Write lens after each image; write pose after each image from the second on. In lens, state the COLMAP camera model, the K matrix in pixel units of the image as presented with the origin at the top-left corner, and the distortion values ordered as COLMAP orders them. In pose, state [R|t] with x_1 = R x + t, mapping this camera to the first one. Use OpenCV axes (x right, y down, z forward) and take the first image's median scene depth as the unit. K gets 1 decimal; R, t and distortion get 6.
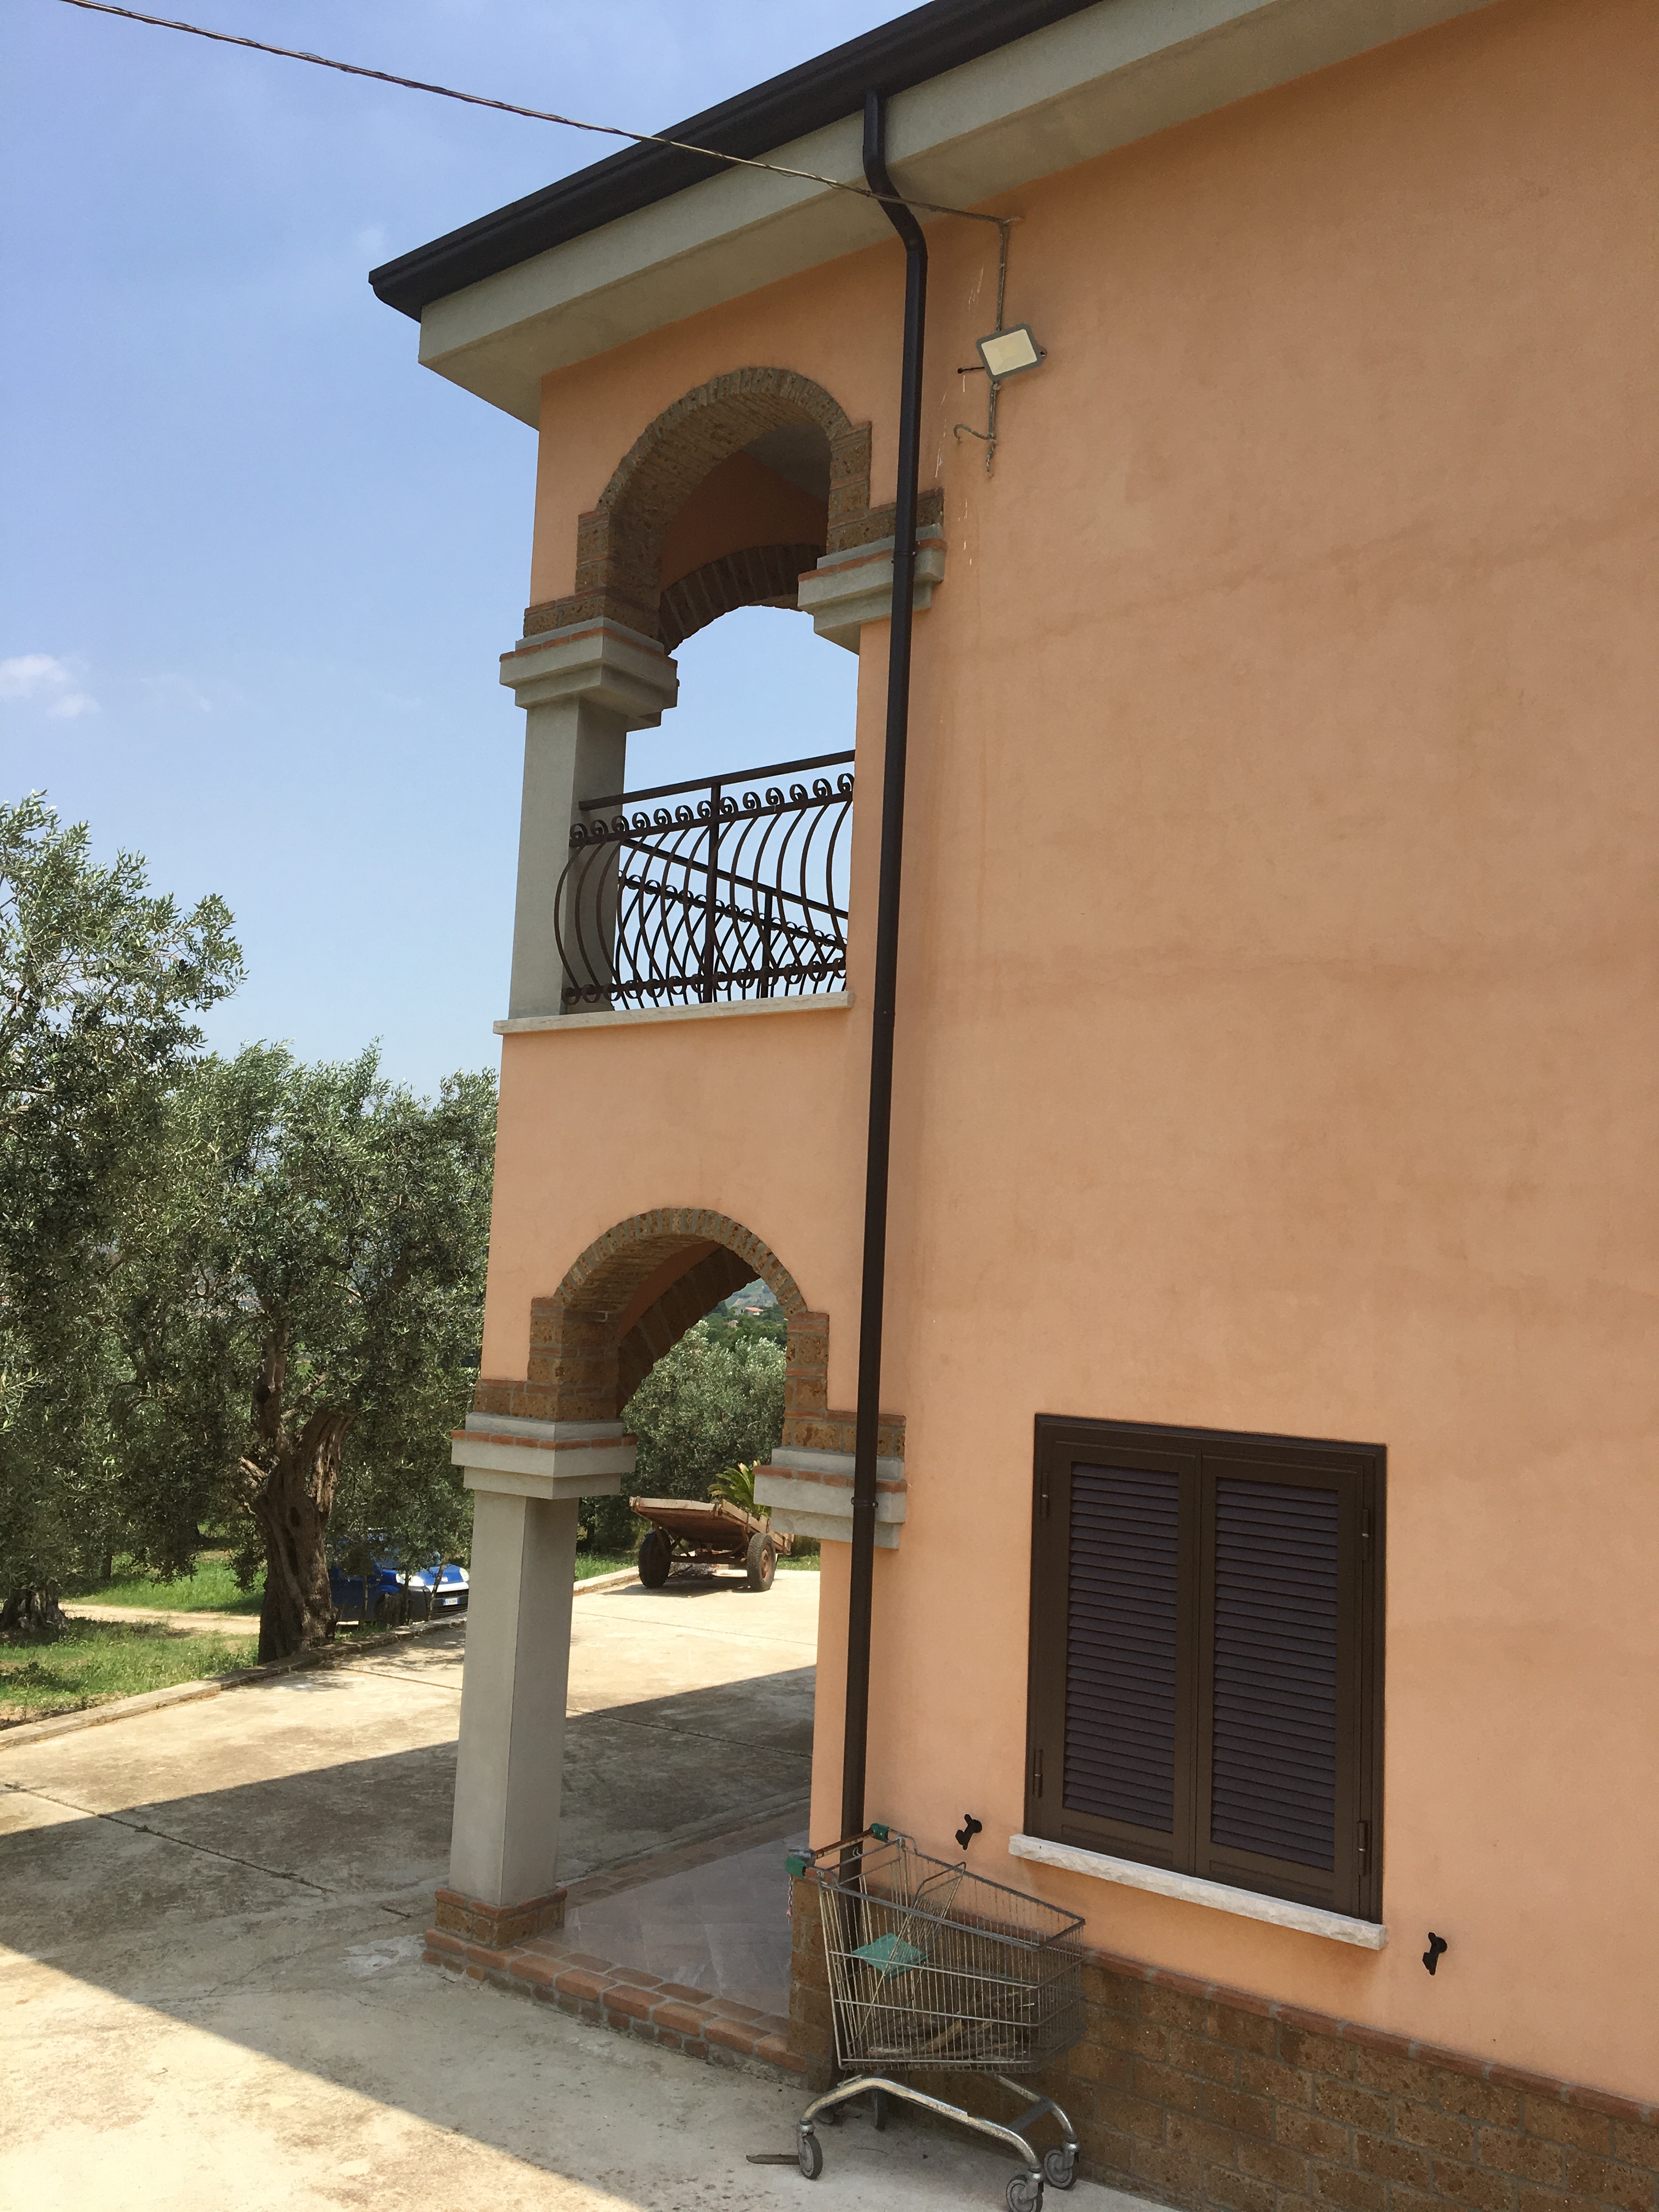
lens RADIAL K [[1863.6, 0, 823.9], [0, 1863.6, 1098.6], [0, 0, 1]] dist [0.072485, -0.109661]
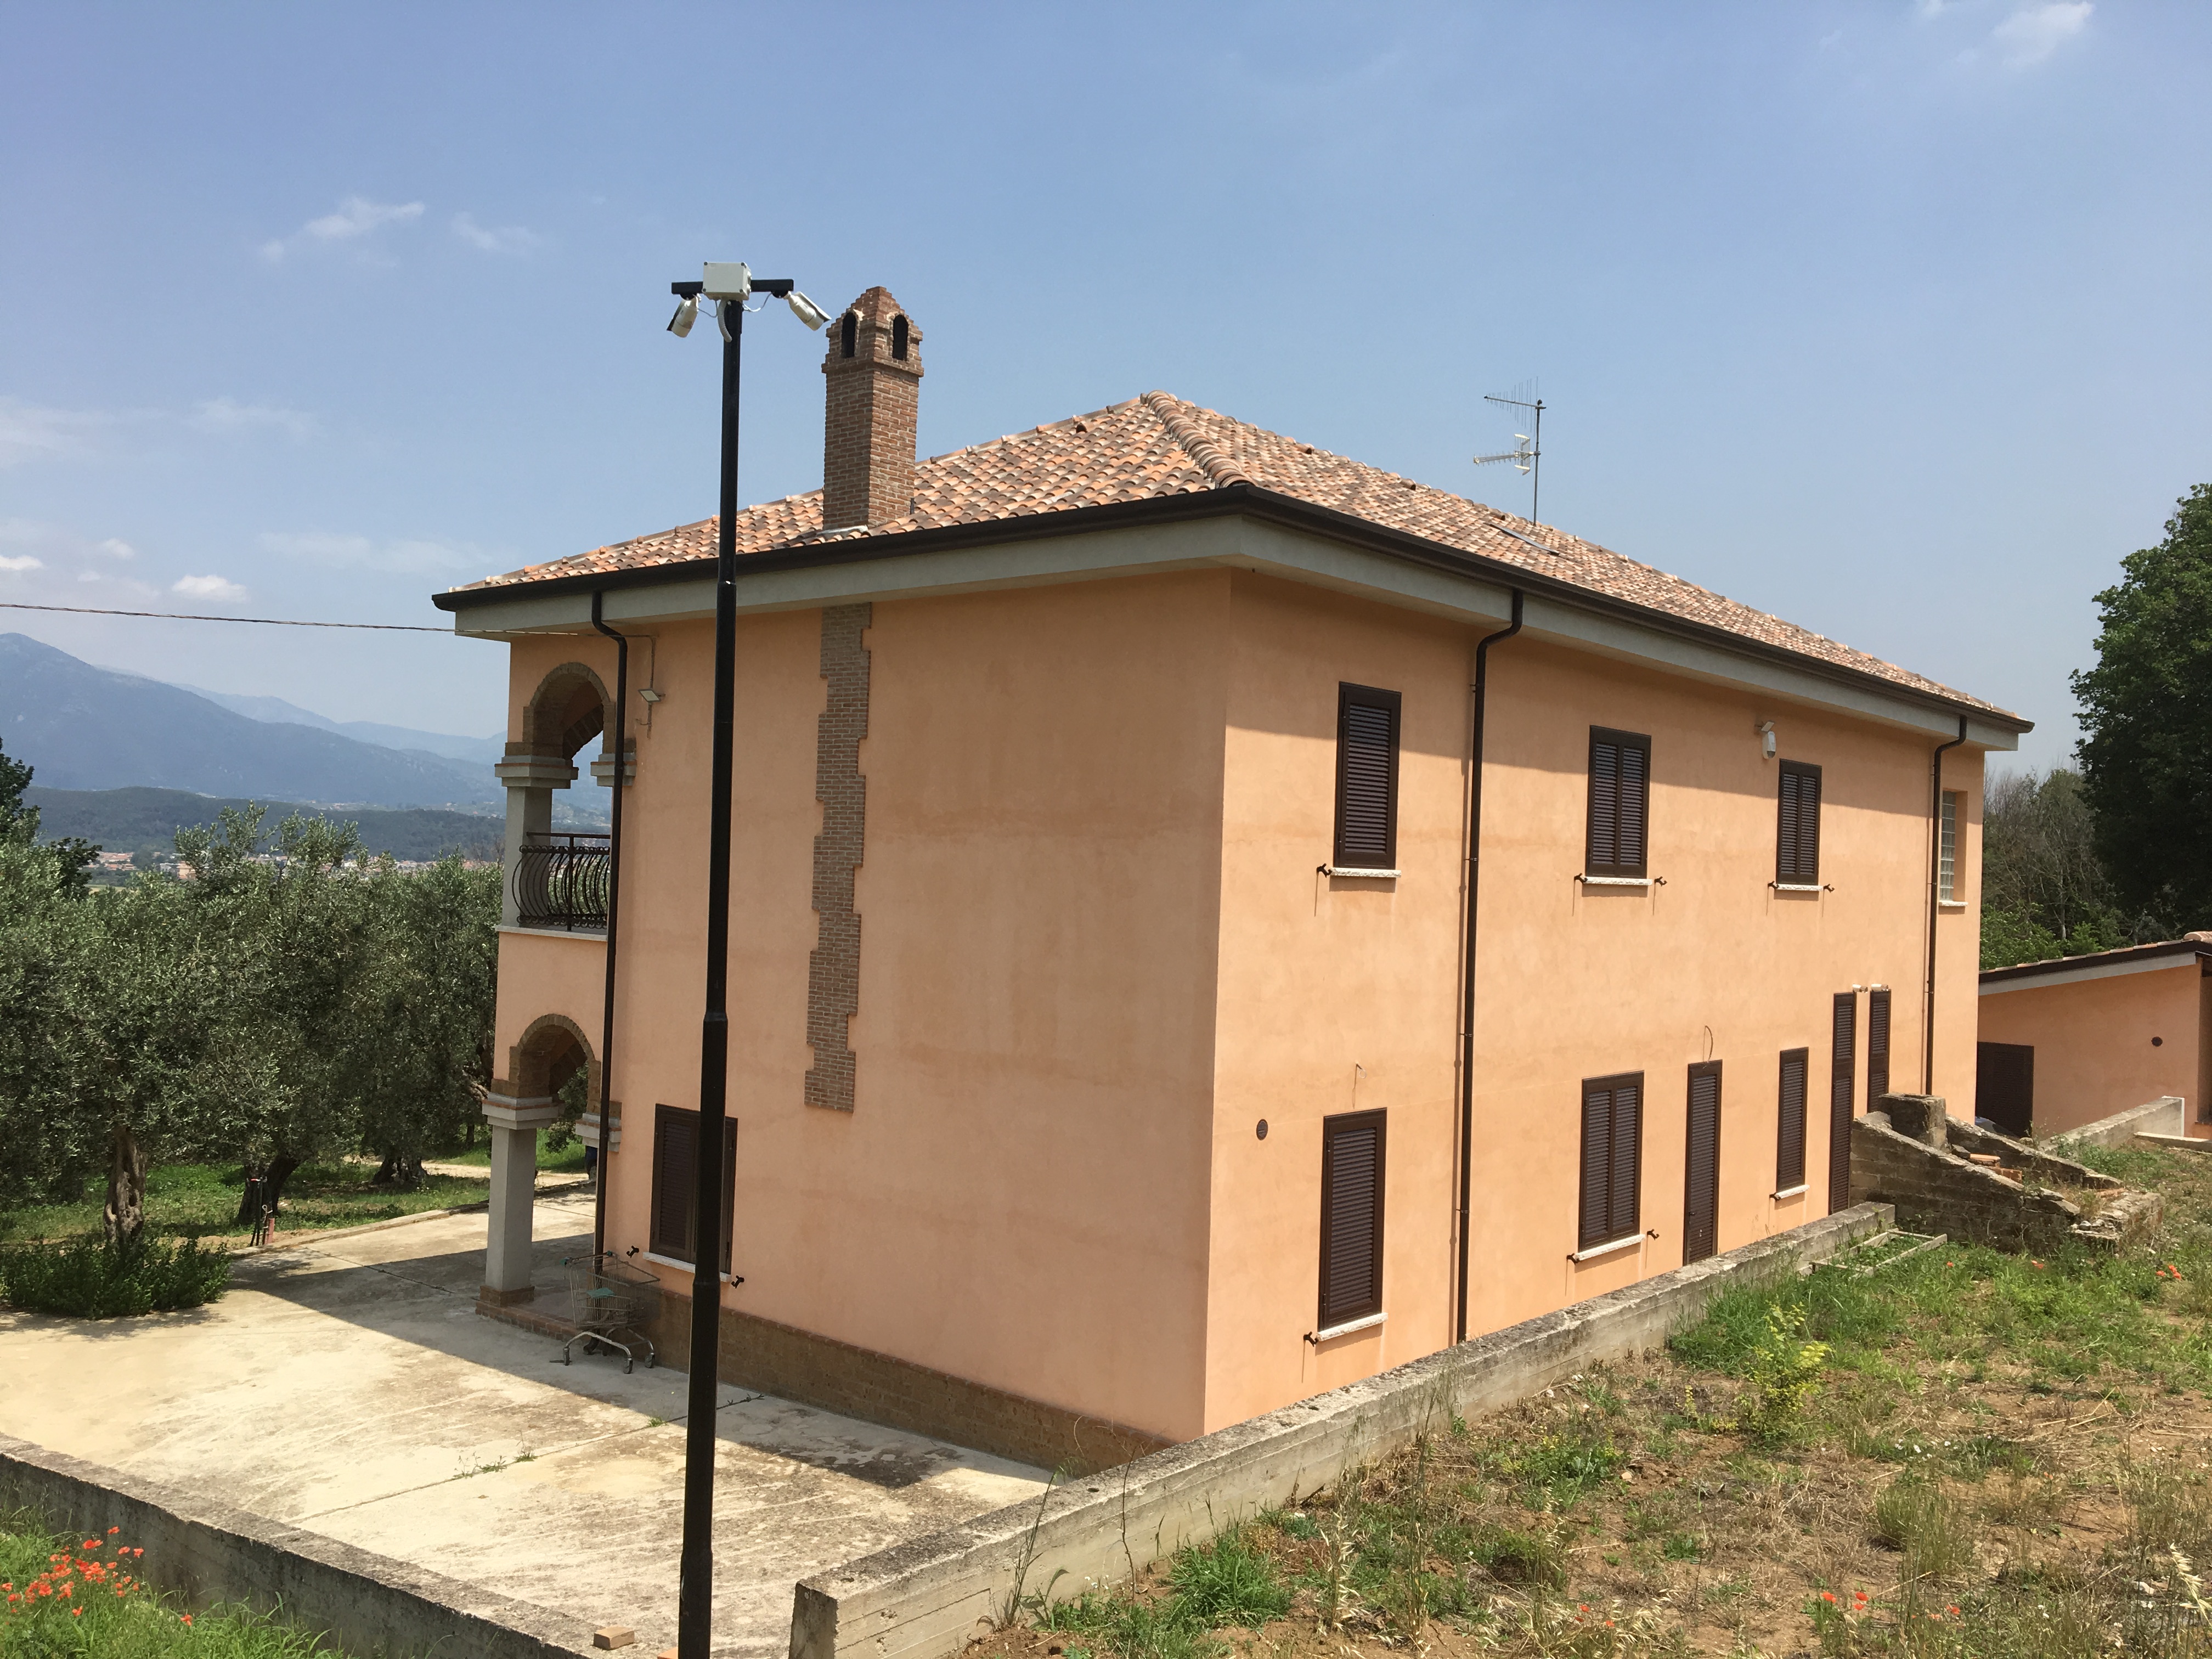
lens RADIAL K [[1863.6, 0, 1085.5], [0, 1863.6, 829.6], [0, 0, 1]] dist [0.072485, -0.109661]
pose [[0.997725, -0.010845, -0.066541, 0.761984], [0.016626, 0.996075, 0.086941, -0.375836], [0.065337, -0.087849, 0.993989, -1.348982]]
